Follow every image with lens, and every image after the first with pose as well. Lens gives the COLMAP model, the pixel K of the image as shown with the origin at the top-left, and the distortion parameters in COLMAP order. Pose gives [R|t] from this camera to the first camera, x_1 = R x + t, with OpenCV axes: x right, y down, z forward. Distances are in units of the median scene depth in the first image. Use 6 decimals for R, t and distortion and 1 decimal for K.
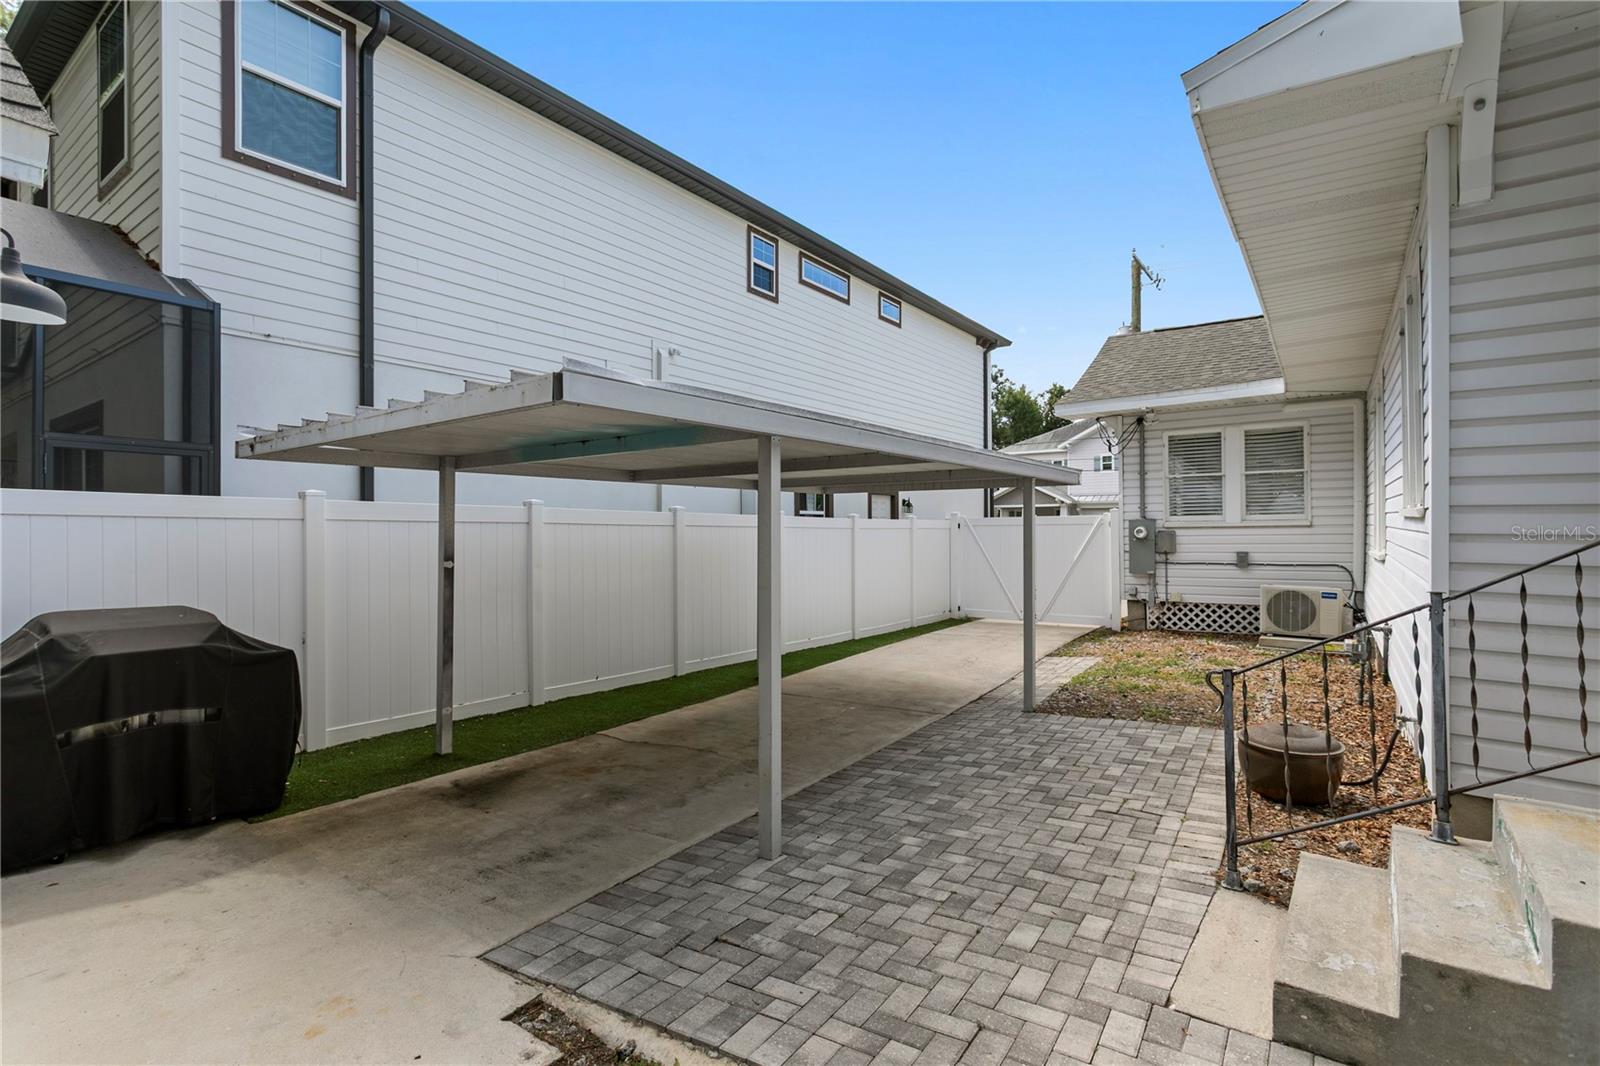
lens RADIAL K [[769.9, 0, 804.9], [0, 769.9, 527.8], [0, 0, 1]] dist [-0.001929, 0.003449]
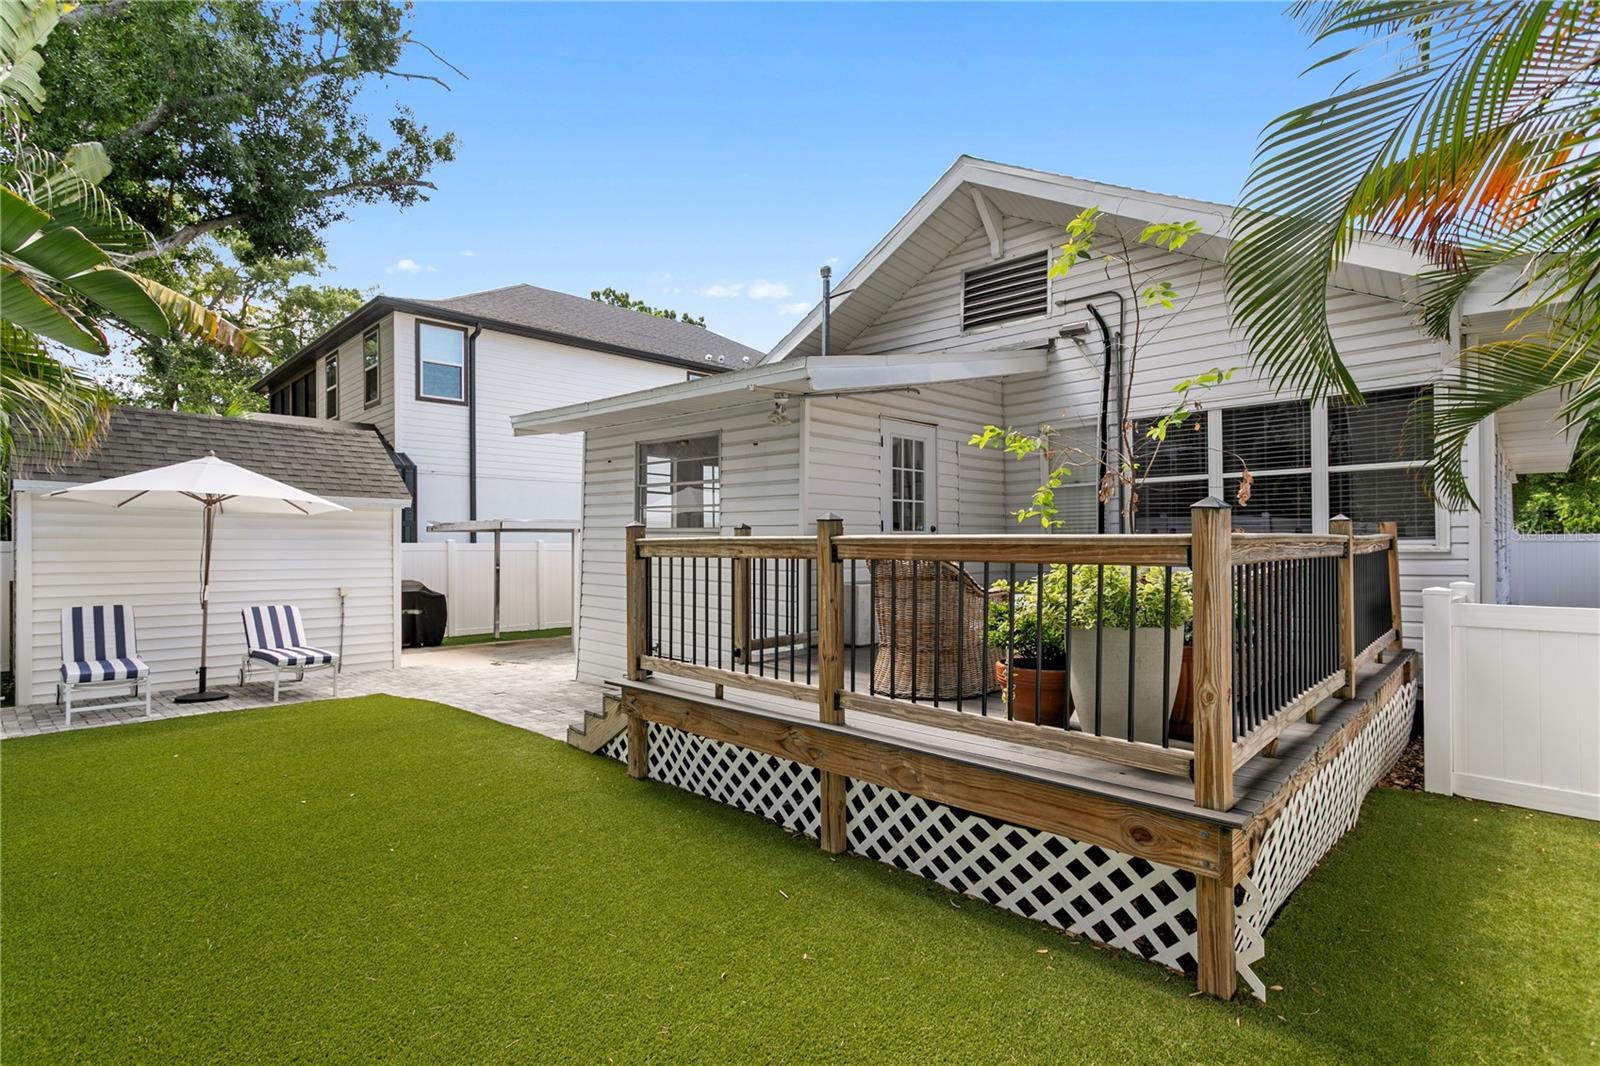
lens RADIAL K [[769.9, 0, 793.7], [0, 769.9, 540.3], [0, 0, 1]] dist [-0.001929, 0.003449]
pose [[0.990092, -0.001498, -0.140410, 0.754684], [-0.000111, 0.999934, -0.011447, -0.013018], [0.140418, 0.011349, 0.990027, -1.217836]]
